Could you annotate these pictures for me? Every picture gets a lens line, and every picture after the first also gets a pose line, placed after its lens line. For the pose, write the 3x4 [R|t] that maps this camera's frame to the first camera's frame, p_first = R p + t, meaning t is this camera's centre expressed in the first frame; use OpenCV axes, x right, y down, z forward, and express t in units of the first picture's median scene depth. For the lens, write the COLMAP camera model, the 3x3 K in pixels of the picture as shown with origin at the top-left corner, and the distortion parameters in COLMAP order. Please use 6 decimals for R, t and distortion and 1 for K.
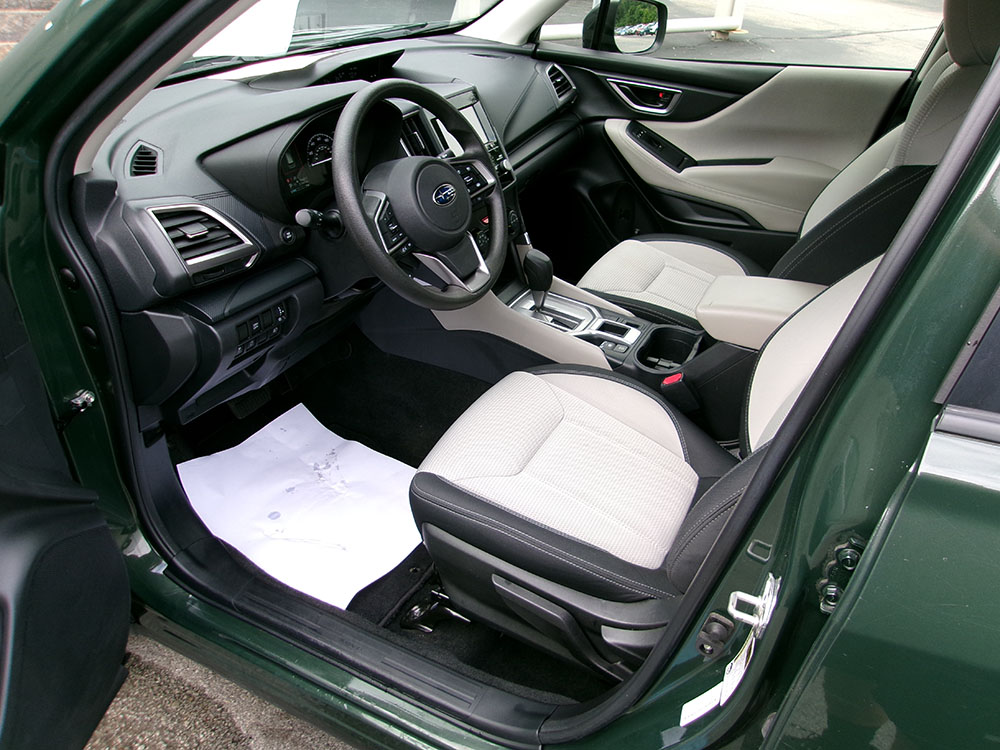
lens RADIAL K [[775.4, 0, 500.8], [0, 775.4, 379.3], [0, 0, 1]] dist [-0.021960, 0.040614]
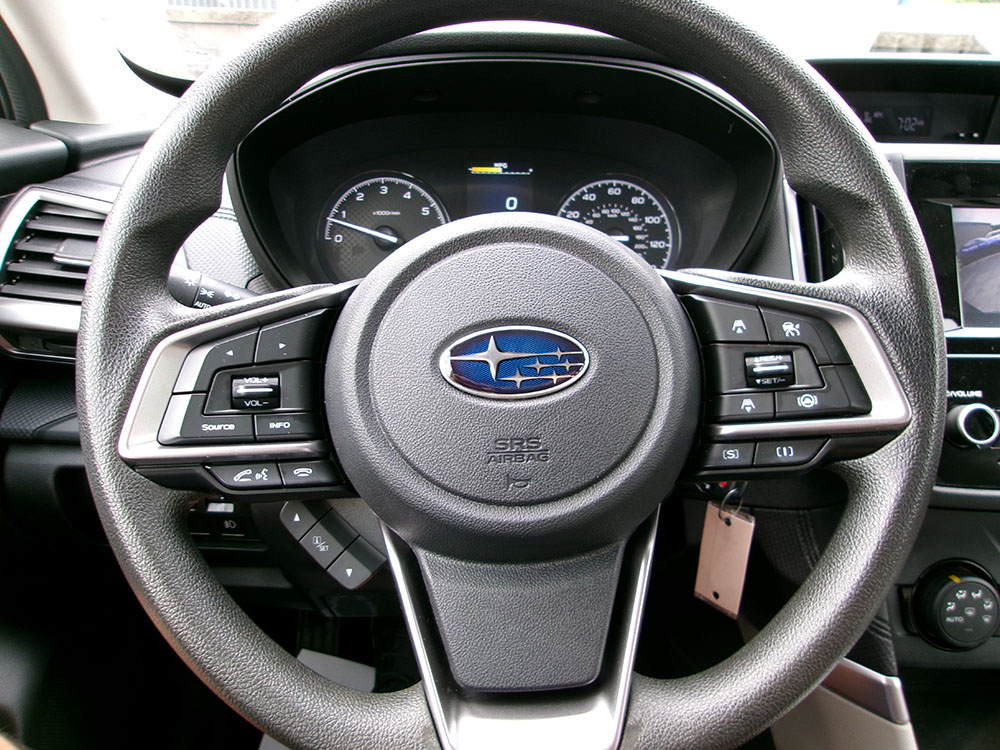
lens RADIAL K [[775.4, 0, 498.2], [0, 775.4, 374.8], [0, 0, 1]] dist [-0.021960, 0.040614]
pose [[0.496060, 0.308895, -0.811485, 0.097053], [-0.465690, 0.883442, 0.051610, -0.181374], [0.732842, 0.352300, 0.582089, 0.628884]]
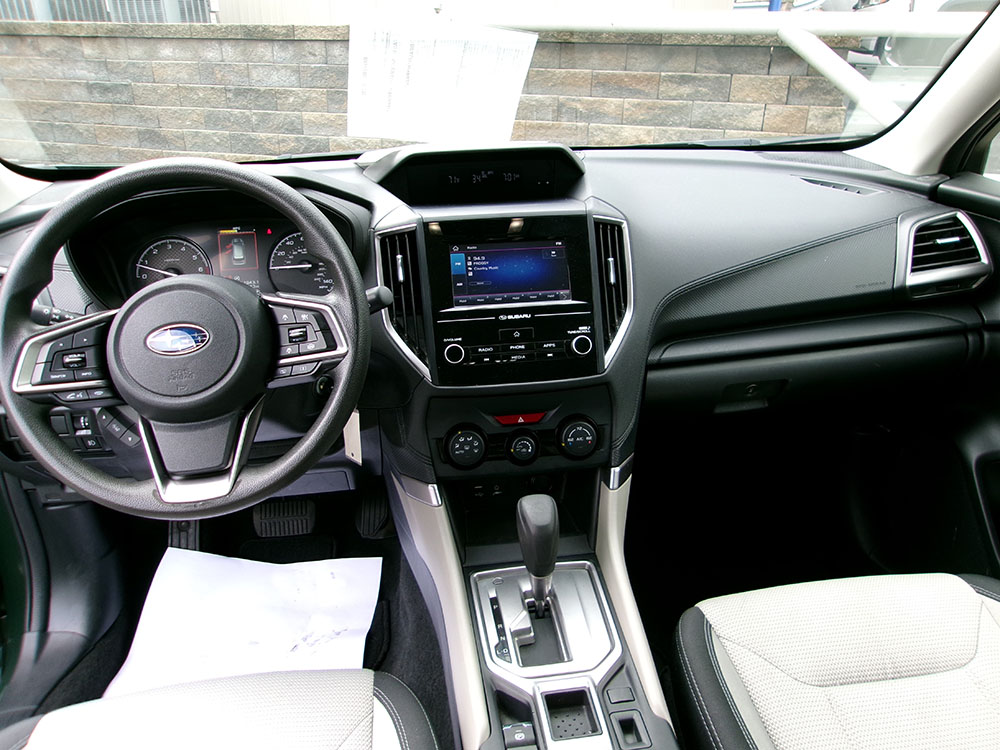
lens RADIAL K [[775.4, 0, 499.0], [0, 775.4, 379.7], [0, 0, 1]] dist [-0.021960, 0.040614]
pose [[0.580635, 0.293598, -0.759383, 0.414486], [-0.402236, 0.914381, 0.045969, -0.252481], [0.707862, 0.278760, 0.649018, 0.582659]]
